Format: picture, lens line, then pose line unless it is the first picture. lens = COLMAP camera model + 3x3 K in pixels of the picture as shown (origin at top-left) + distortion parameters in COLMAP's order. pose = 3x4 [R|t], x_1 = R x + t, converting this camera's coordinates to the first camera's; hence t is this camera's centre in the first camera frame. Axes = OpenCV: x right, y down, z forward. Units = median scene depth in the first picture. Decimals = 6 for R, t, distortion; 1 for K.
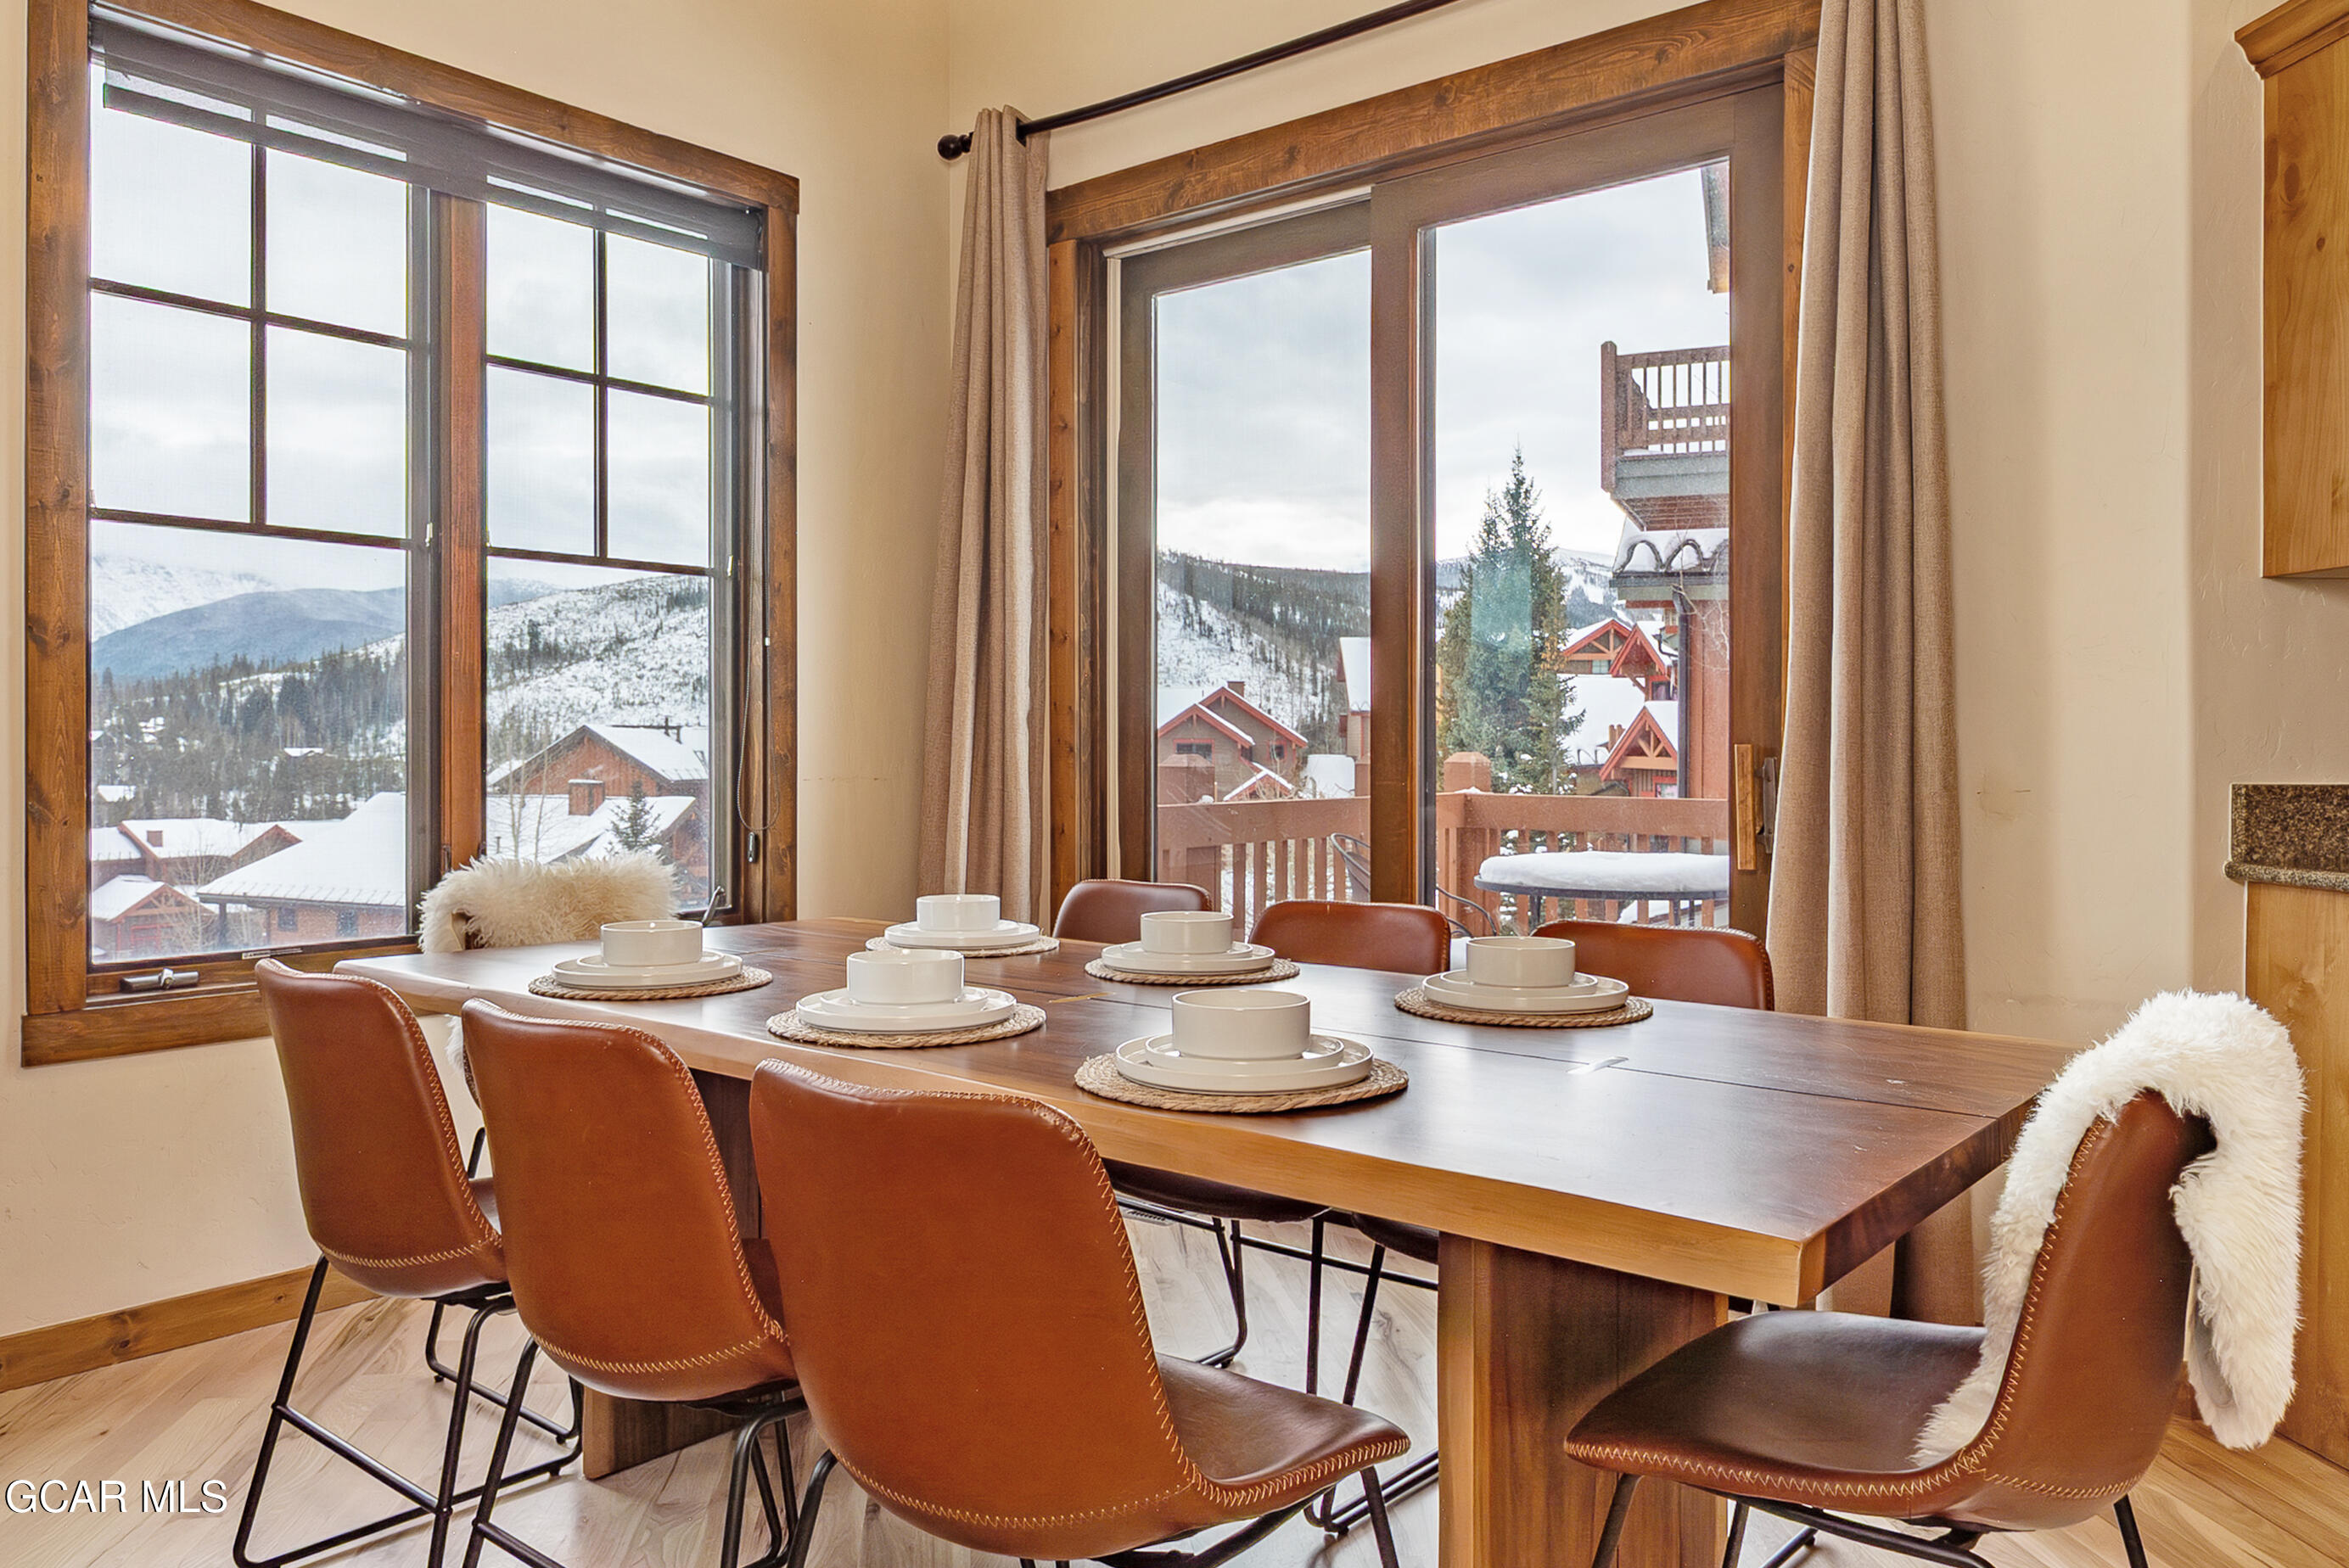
lens RADIAL K [[1677.3, 0, 1243.3], [0, 1677.3, 744.8], [0, 0, 1]] dist [-0.013478, -0.005370]
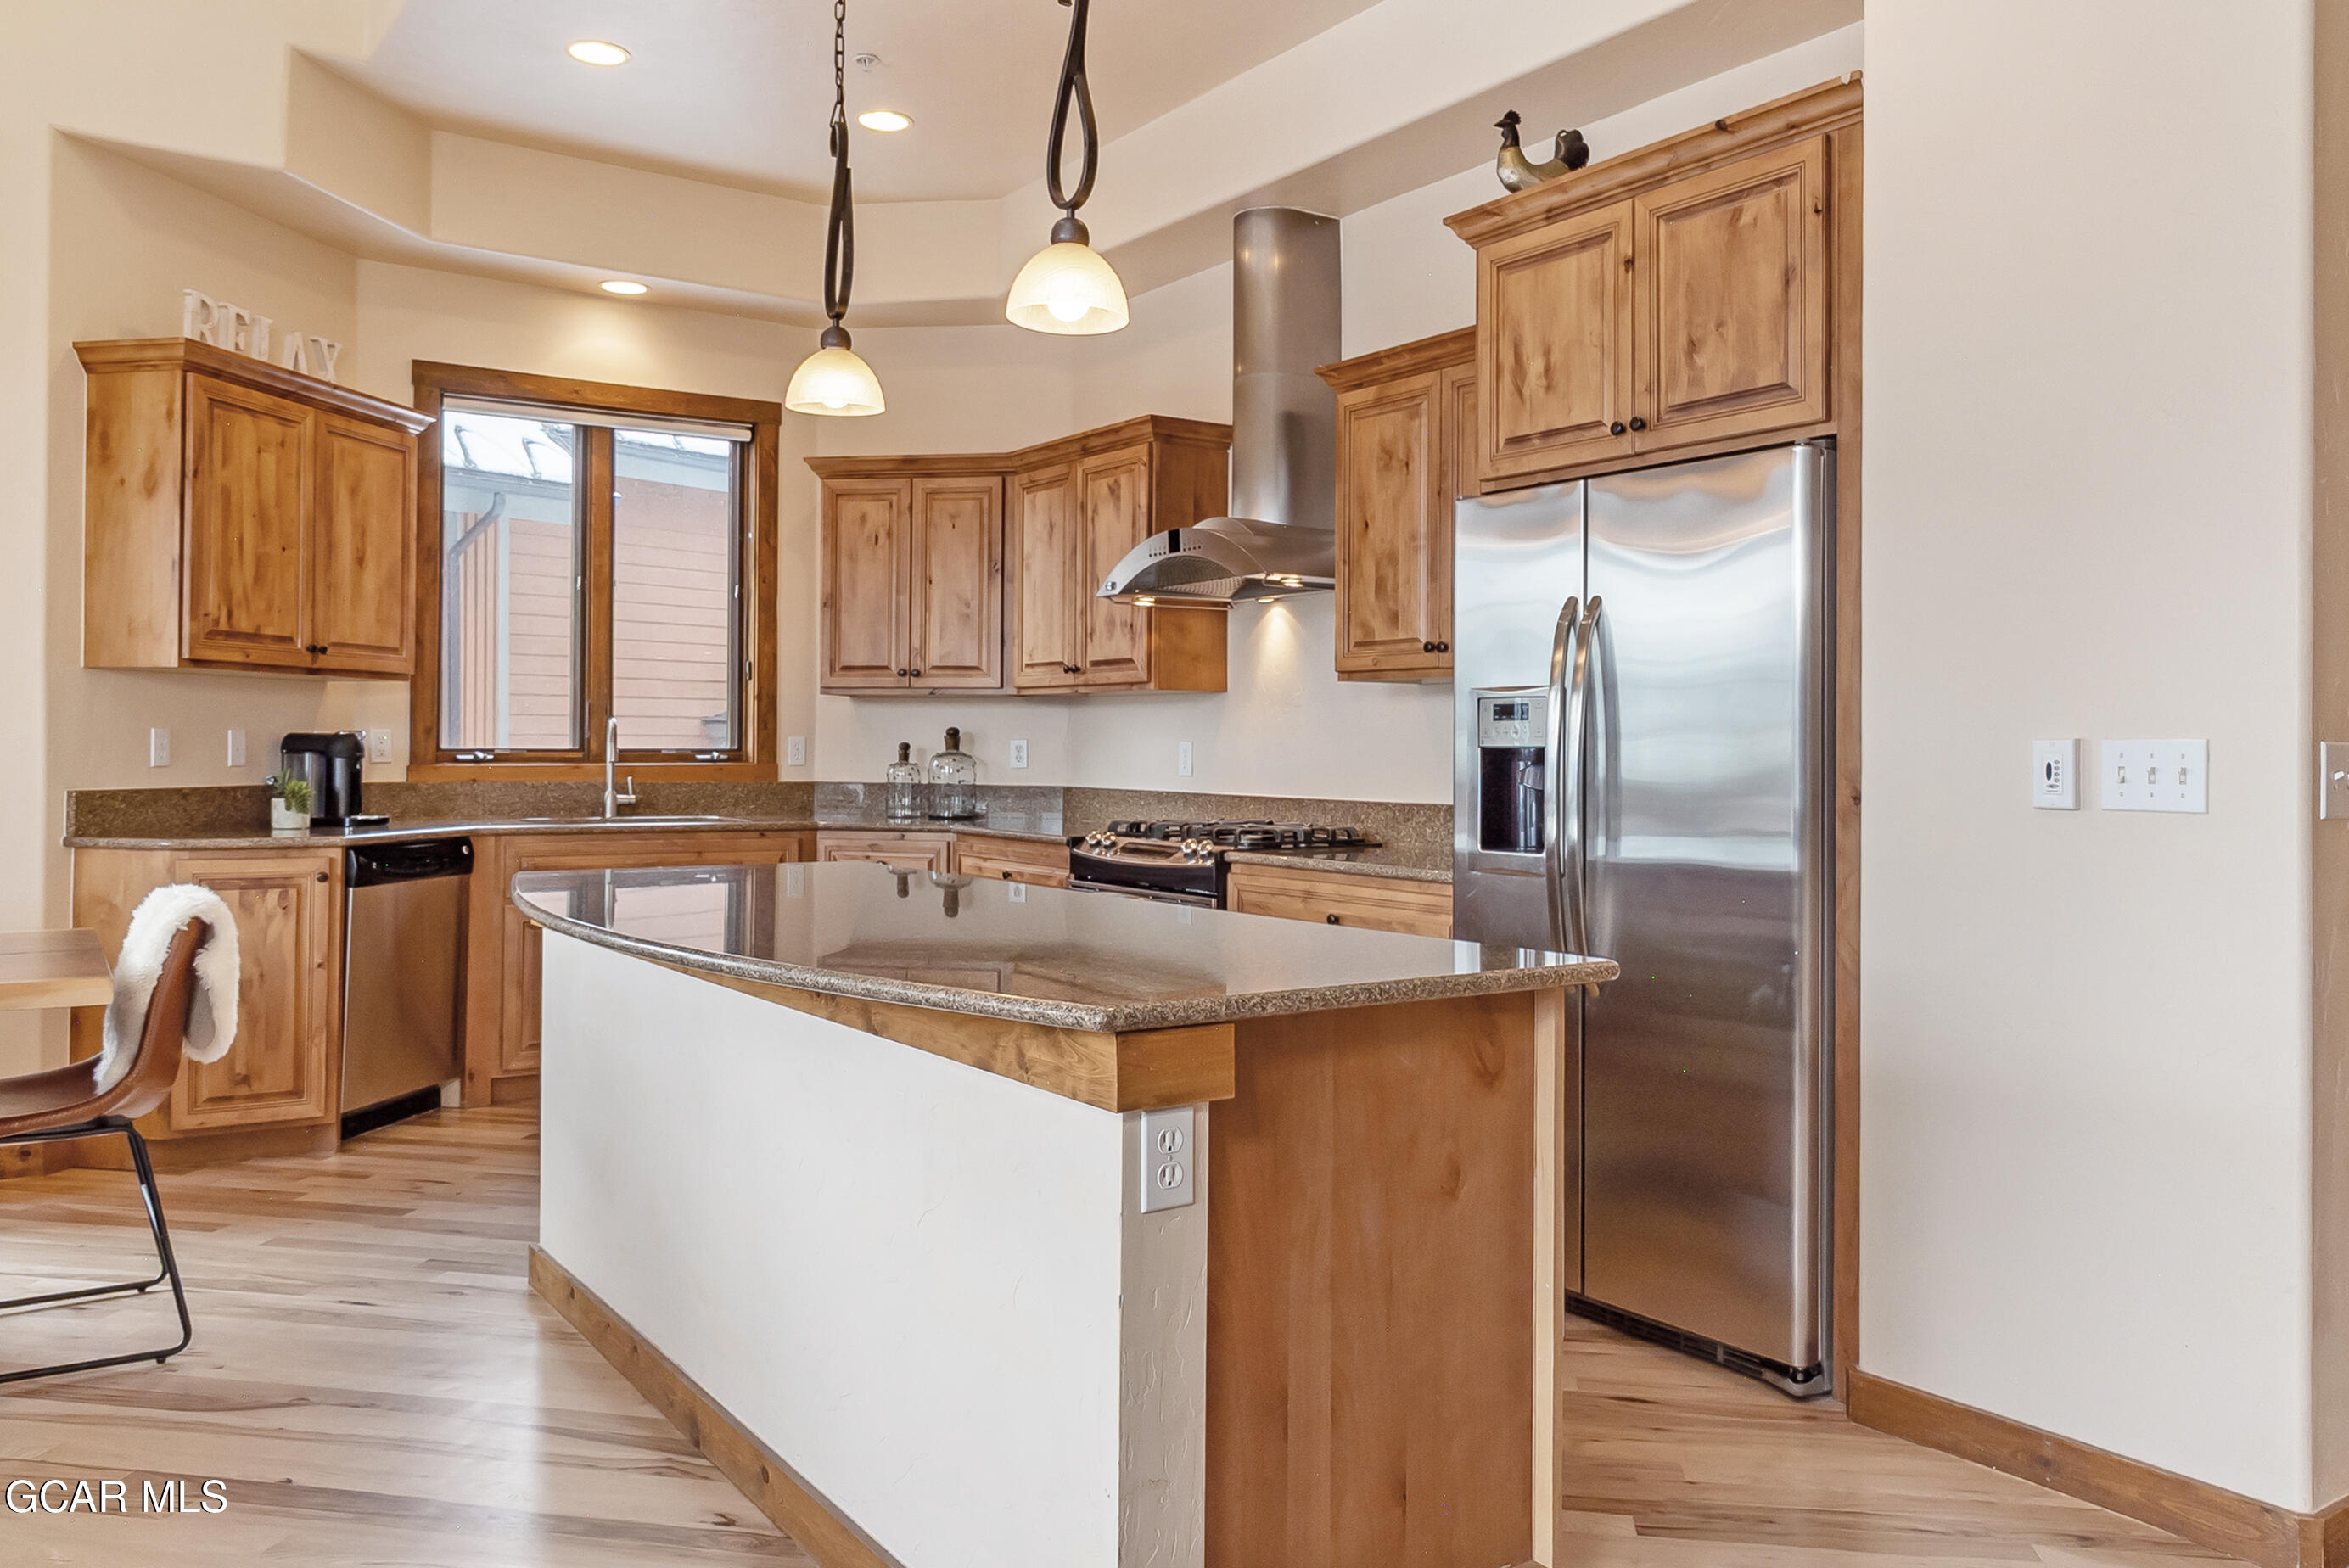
lens RADIAL K [[1733.3, 0, 1179.5], [0, 1733.3, 743.6], [0, 0, 1]] dist [-0.002213, 0.000963]
pose [[0.284587, 0.002706, 0.958646, -0.770558], [-0.004715, 0.999988, -0.001423, -0.026452], [-0.958639, -0.004115, 0.284597, -0.578708]]
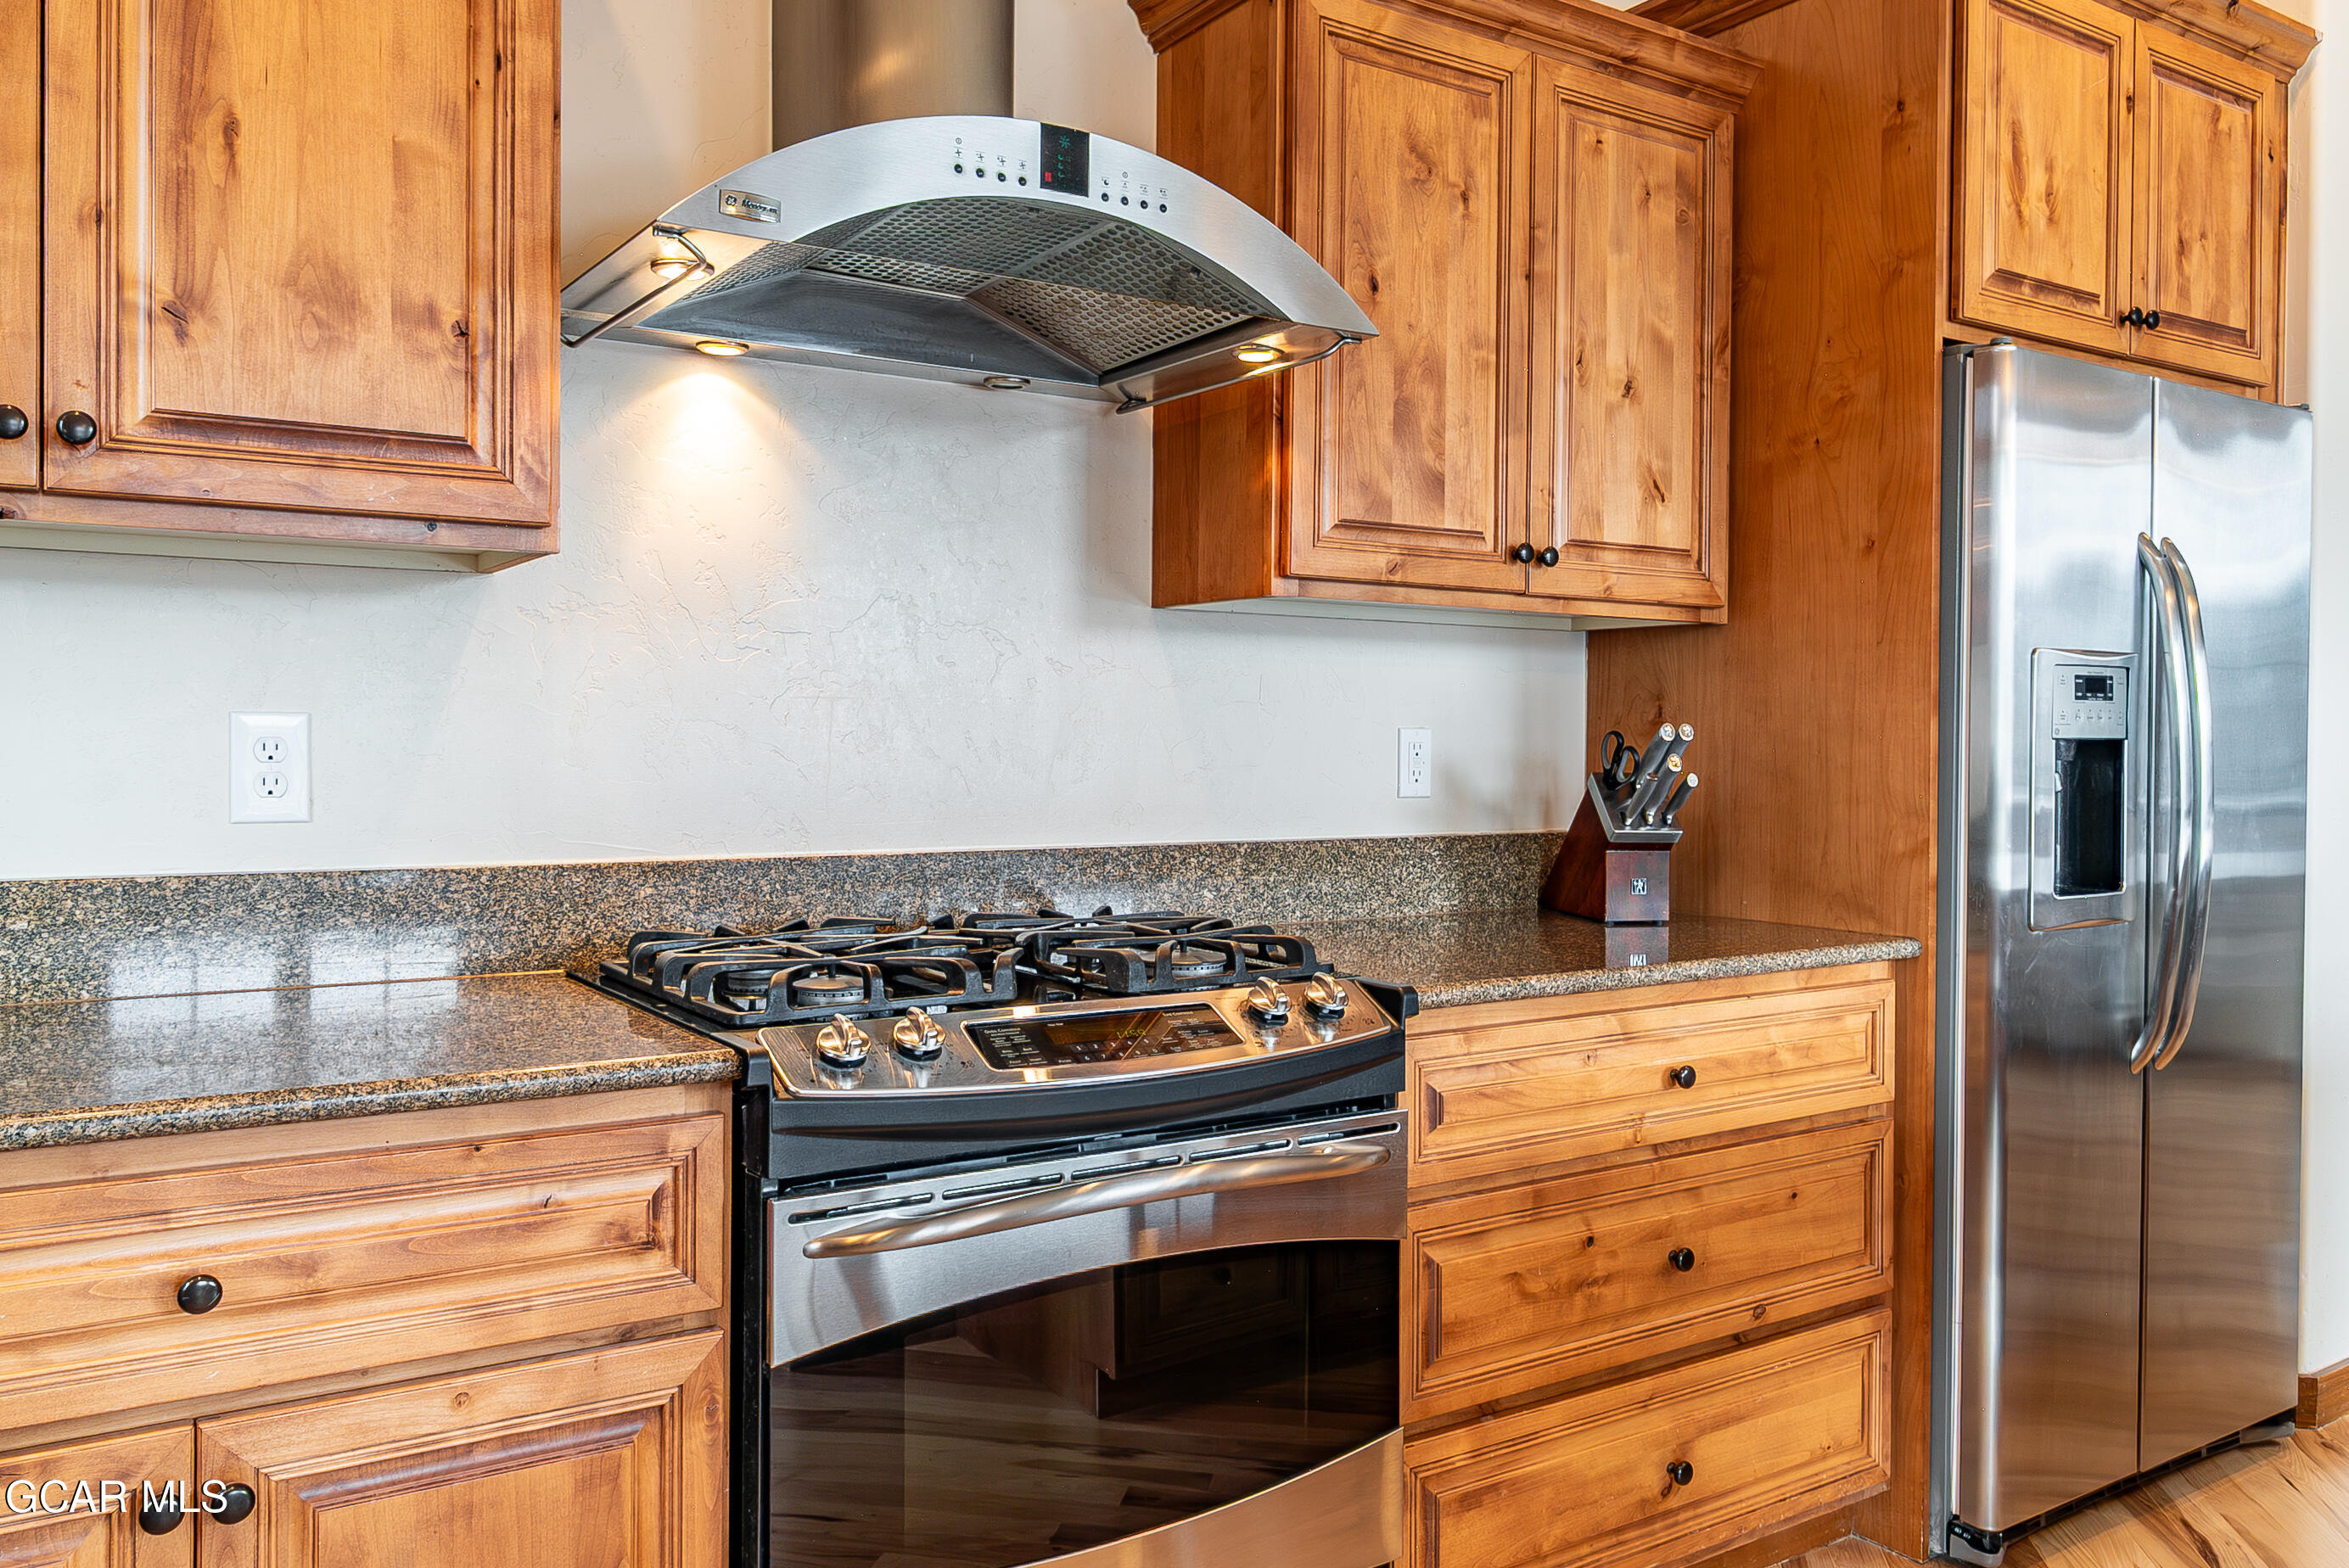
lens RADIAL K [[1733.3, 0, 1158.5], [0, 1733.3, 759.2], [0, 0, 1]] dist [-0.002213, 0.000963]
pose [[-0.946853, -0.011772, 0.321450, 0.823418], [-0.007014, 0.999848, 0.015956, -0.027560], [-0.321589, 0.012853, -0.946792, 0.625299]]
